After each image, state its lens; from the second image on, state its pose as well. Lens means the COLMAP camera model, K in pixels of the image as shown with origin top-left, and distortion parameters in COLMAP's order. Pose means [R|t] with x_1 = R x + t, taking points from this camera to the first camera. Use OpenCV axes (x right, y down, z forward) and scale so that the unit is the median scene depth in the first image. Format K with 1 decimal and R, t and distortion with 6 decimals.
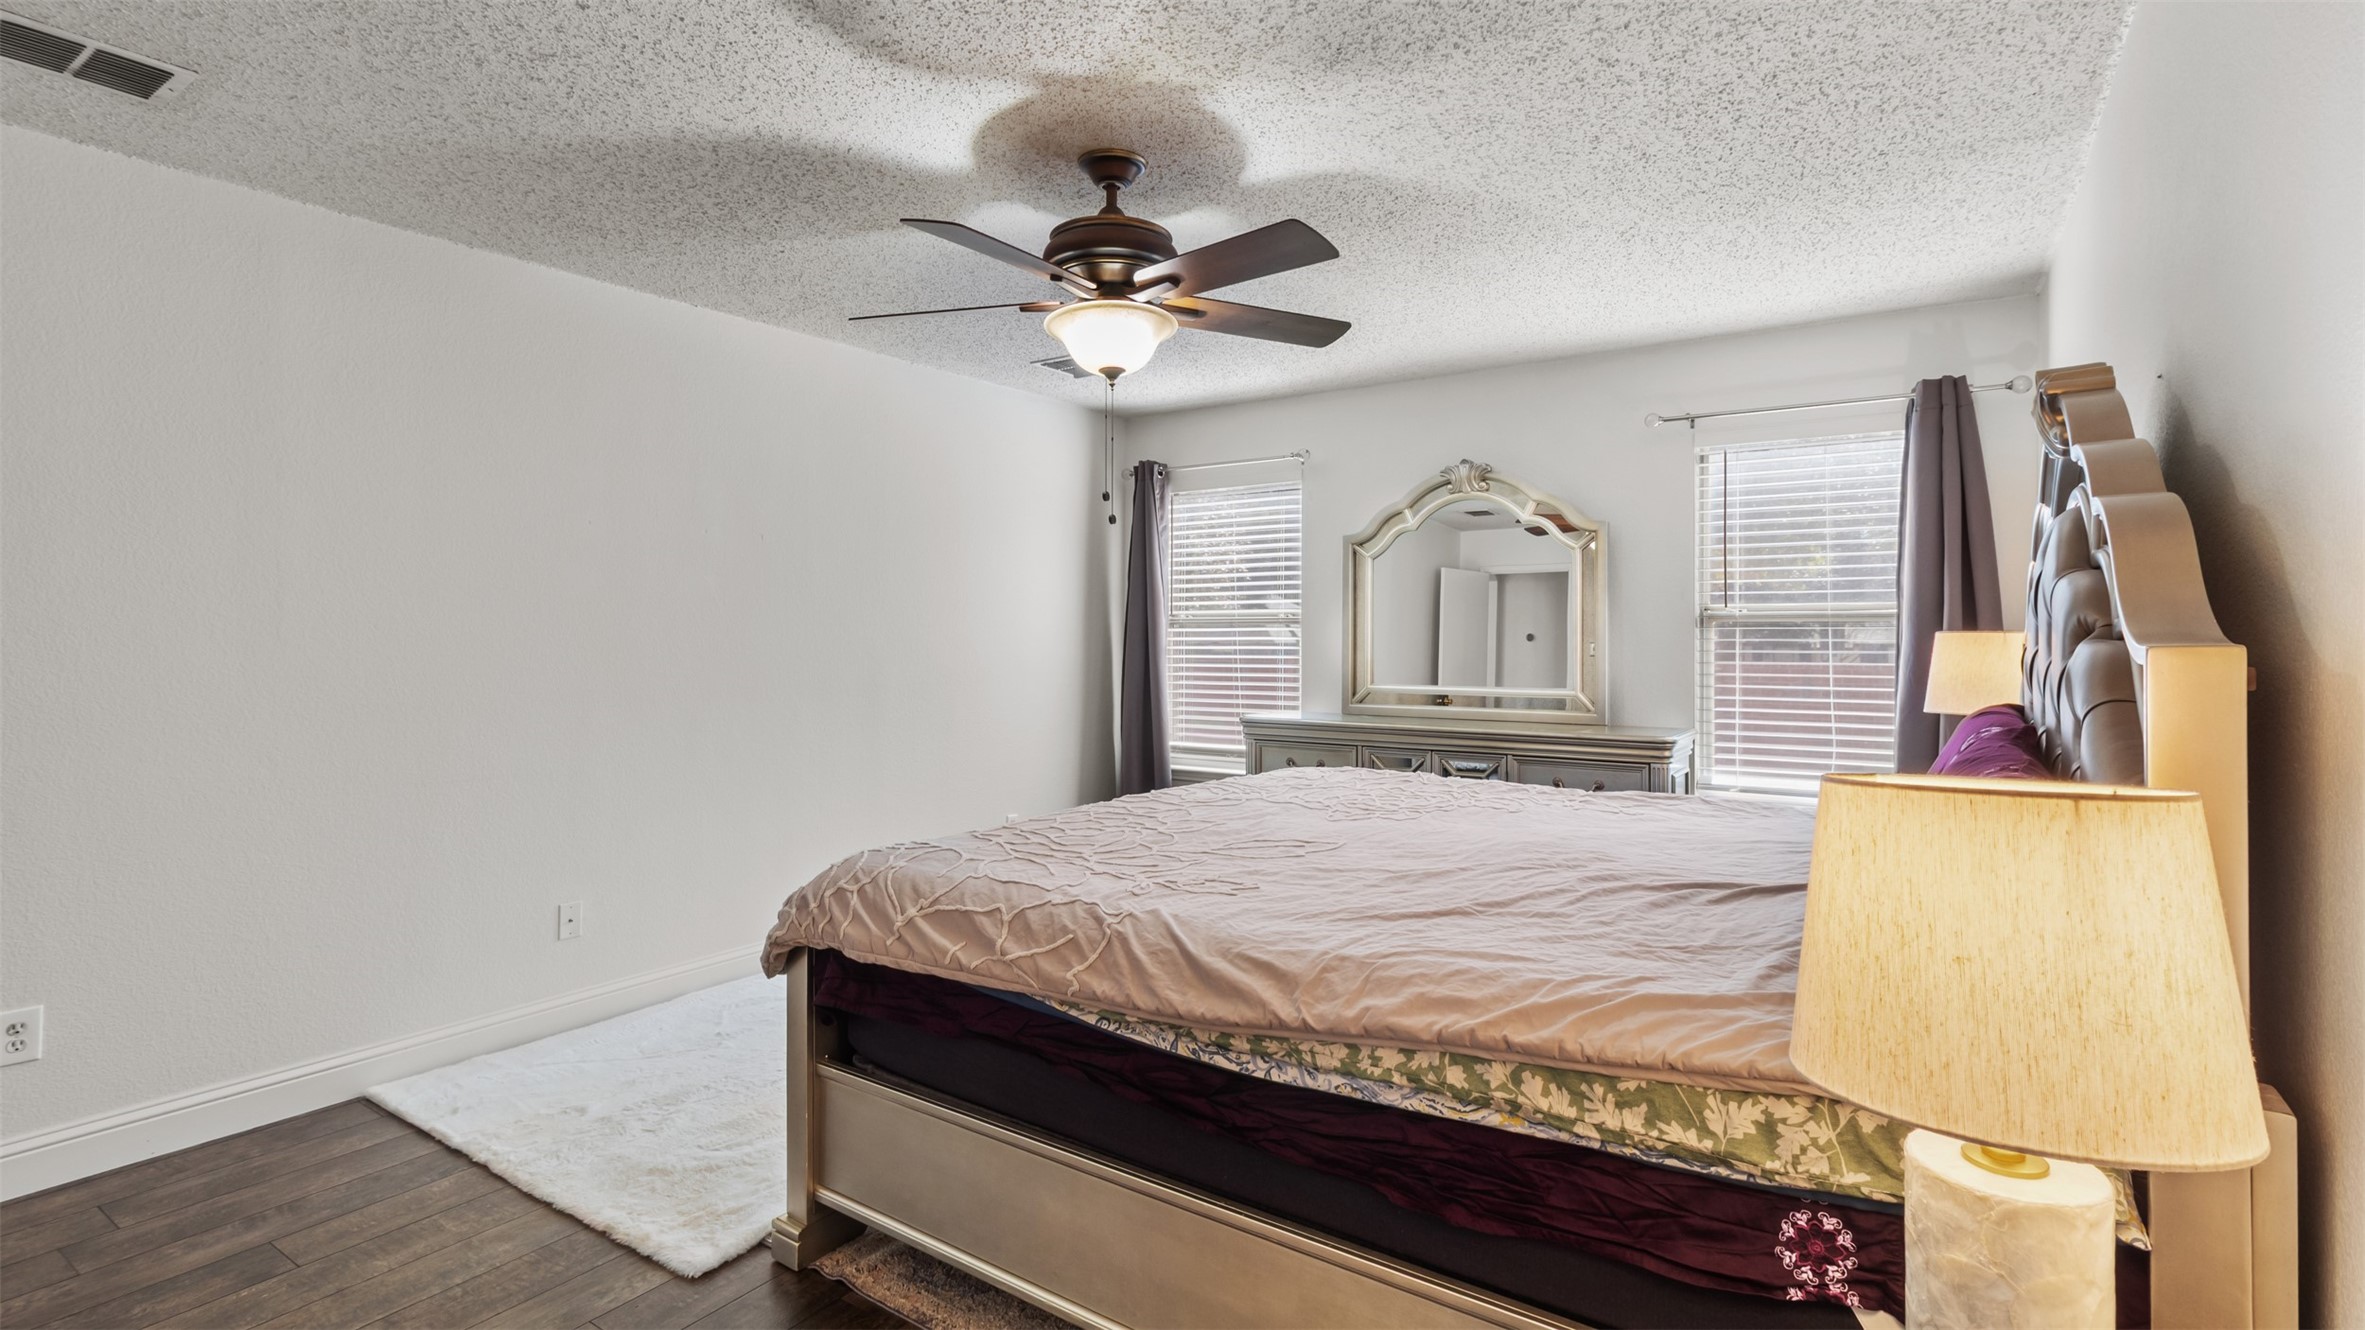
lens RADIAL K [[1094.4, 0, 1174.1], [0, 1094.4, 645.1], [0, 0, 1]] dist [0.002019, 0.001867]
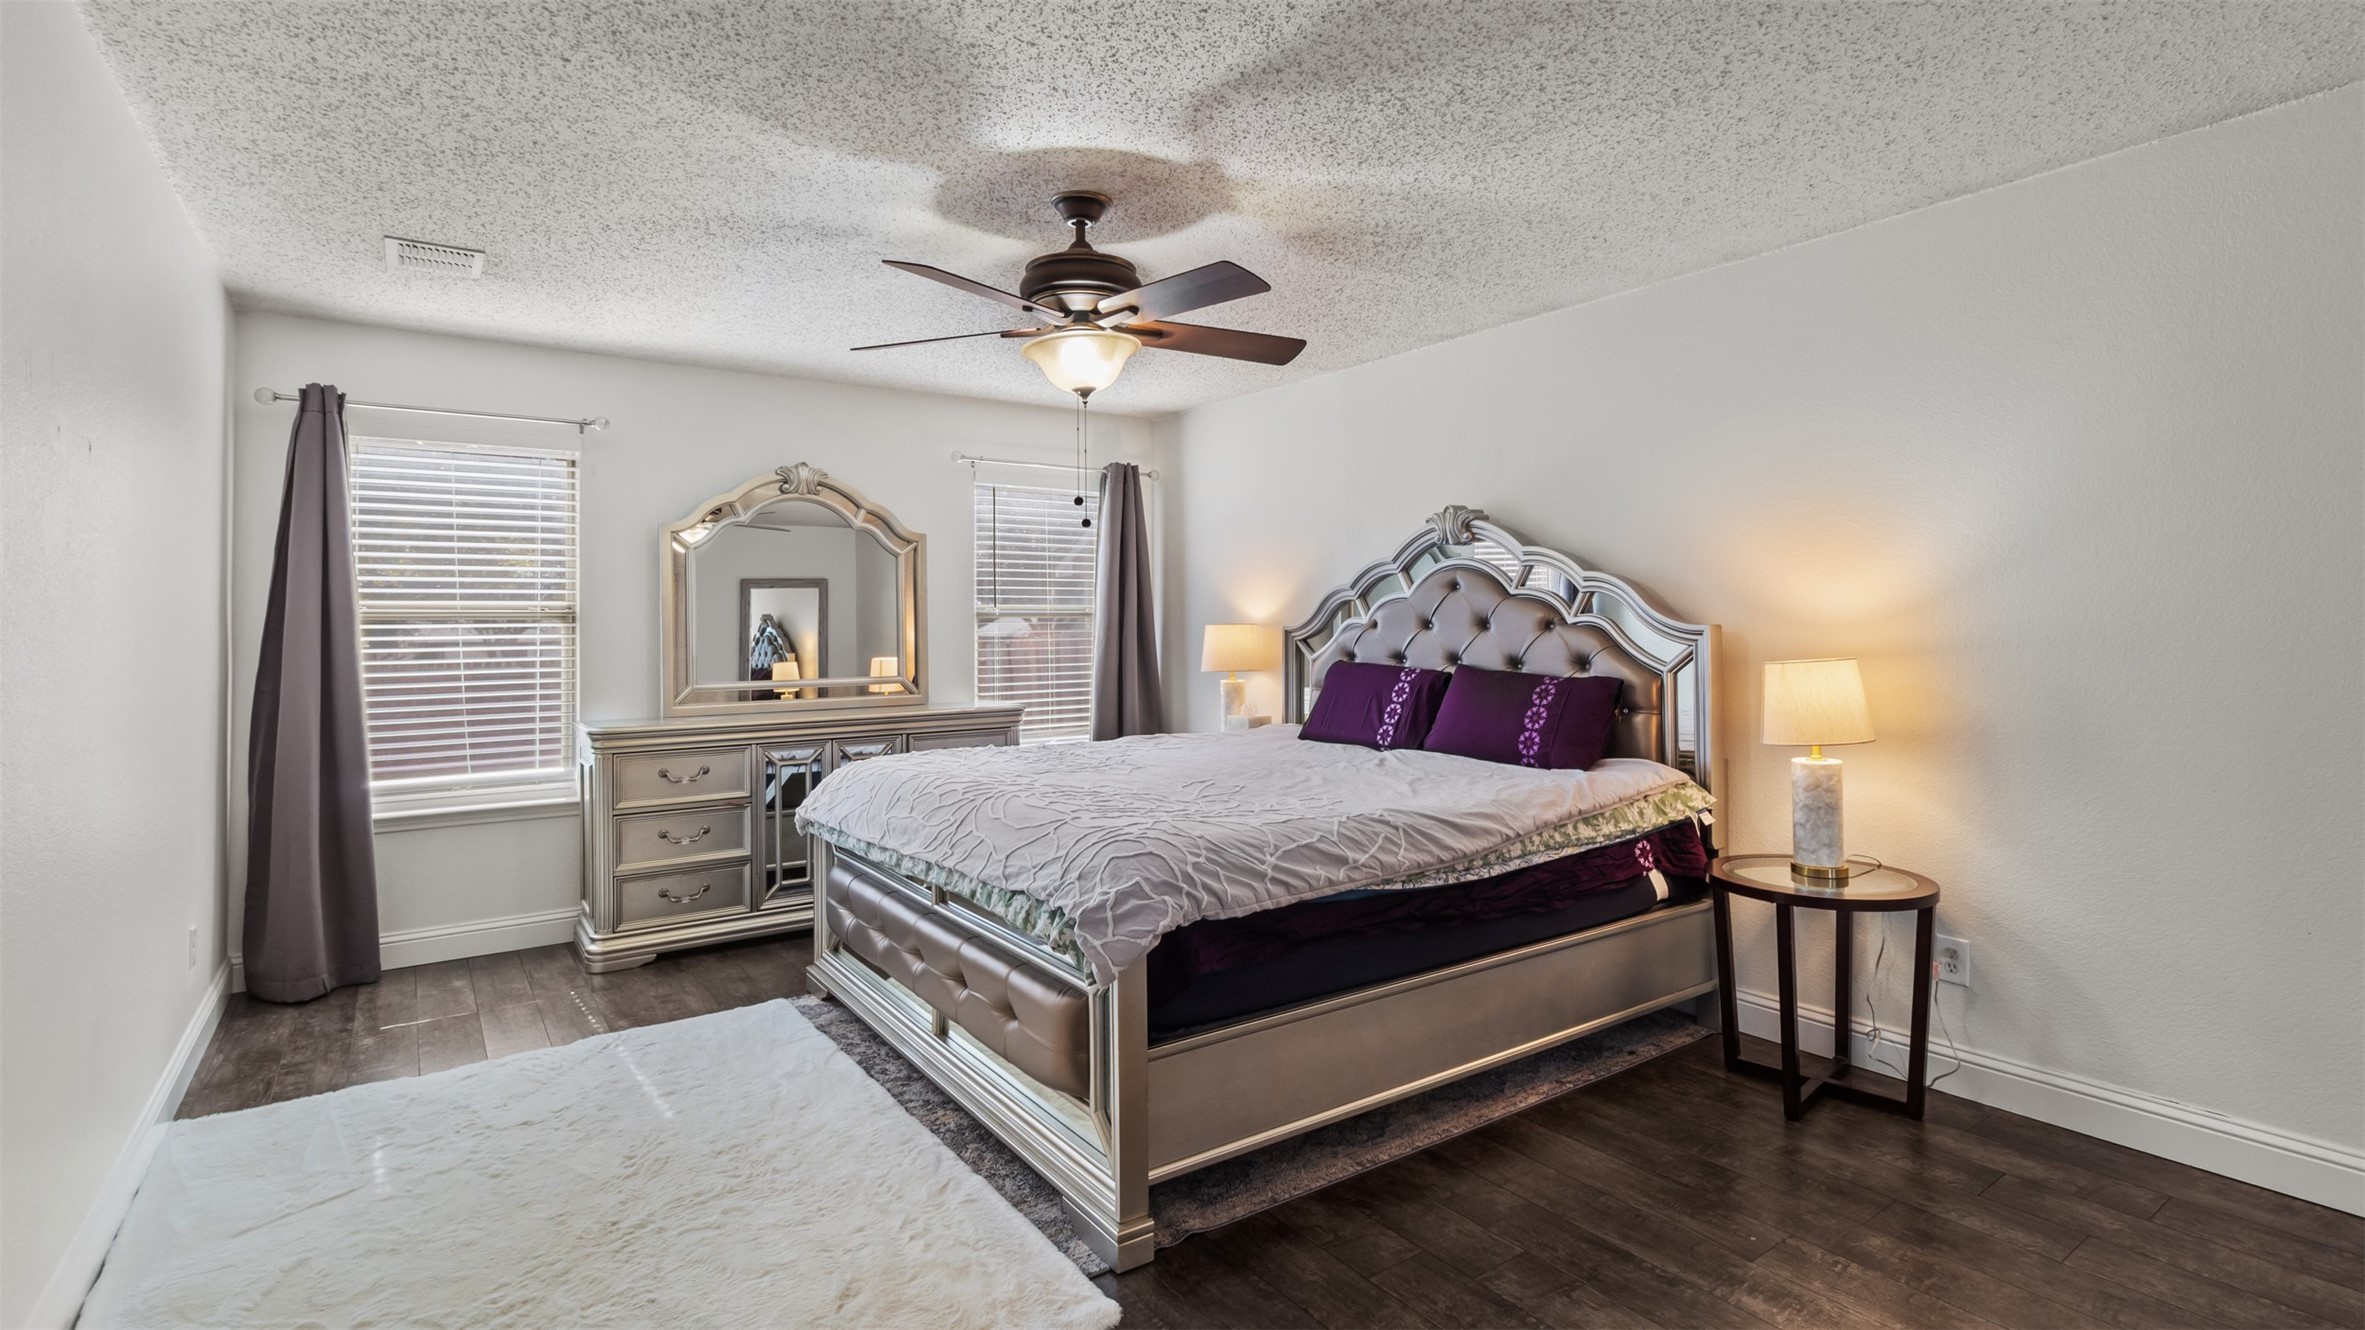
lens RADIAL K [[1094.4, 0, 1203.0], [0, 1094.4, 622.8], [0, 0, 1]] dist [0.002019, 0.001867]
pose [[0.348730, -0.002281, 0.937220, -1.630365], [0.016925, 0.999849, -0.003864, -0.009654], [-0.937070, 0.017210, 0.348716, 0.774068]]
